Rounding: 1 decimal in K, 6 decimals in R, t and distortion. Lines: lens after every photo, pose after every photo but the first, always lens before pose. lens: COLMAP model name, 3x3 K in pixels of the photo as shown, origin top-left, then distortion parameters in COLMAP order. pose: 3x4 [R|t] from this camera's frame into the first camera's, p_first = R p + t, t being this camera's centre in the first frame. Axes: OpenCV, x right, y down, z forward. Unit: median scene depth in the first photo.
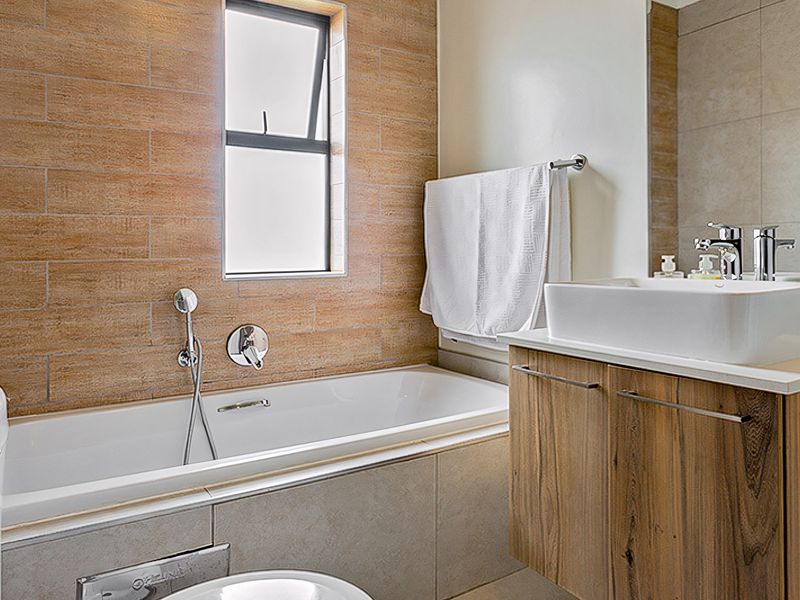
lens RADIAL K [[540.3, 0, 390.7], [0, 540.3, 255.5], [0, 0, 1]] dist [-0.016366, 0.015540]
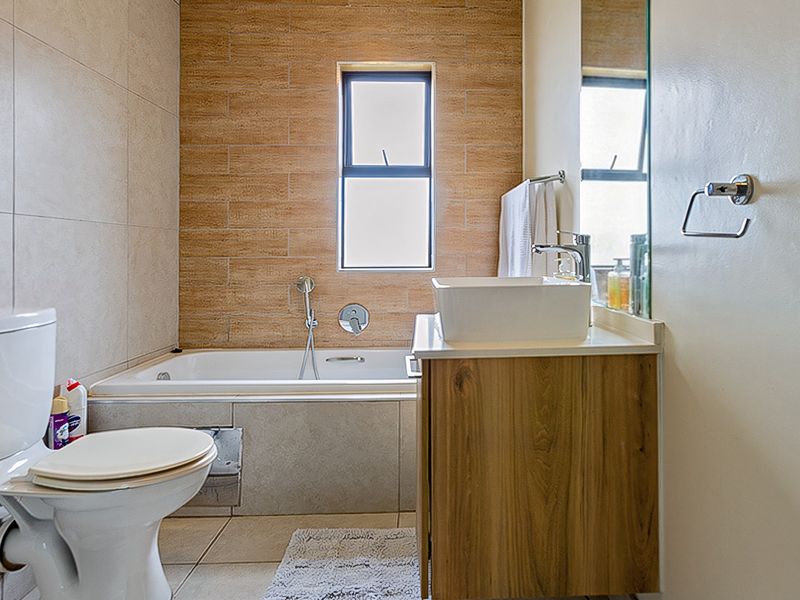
lens RADIAL K [[531.2, 0, 525.0], [0, 531.2, 252.2], [0, 0, 1]] dist [-0.008632, 0.002570]
pose [[0.898066, 0.006504, -0.439813, 0.818458], [-0.008292, 0.999963, -0.002143, -0.008726], [0.439783, 0.005572, 0.898087, -0.060720]]
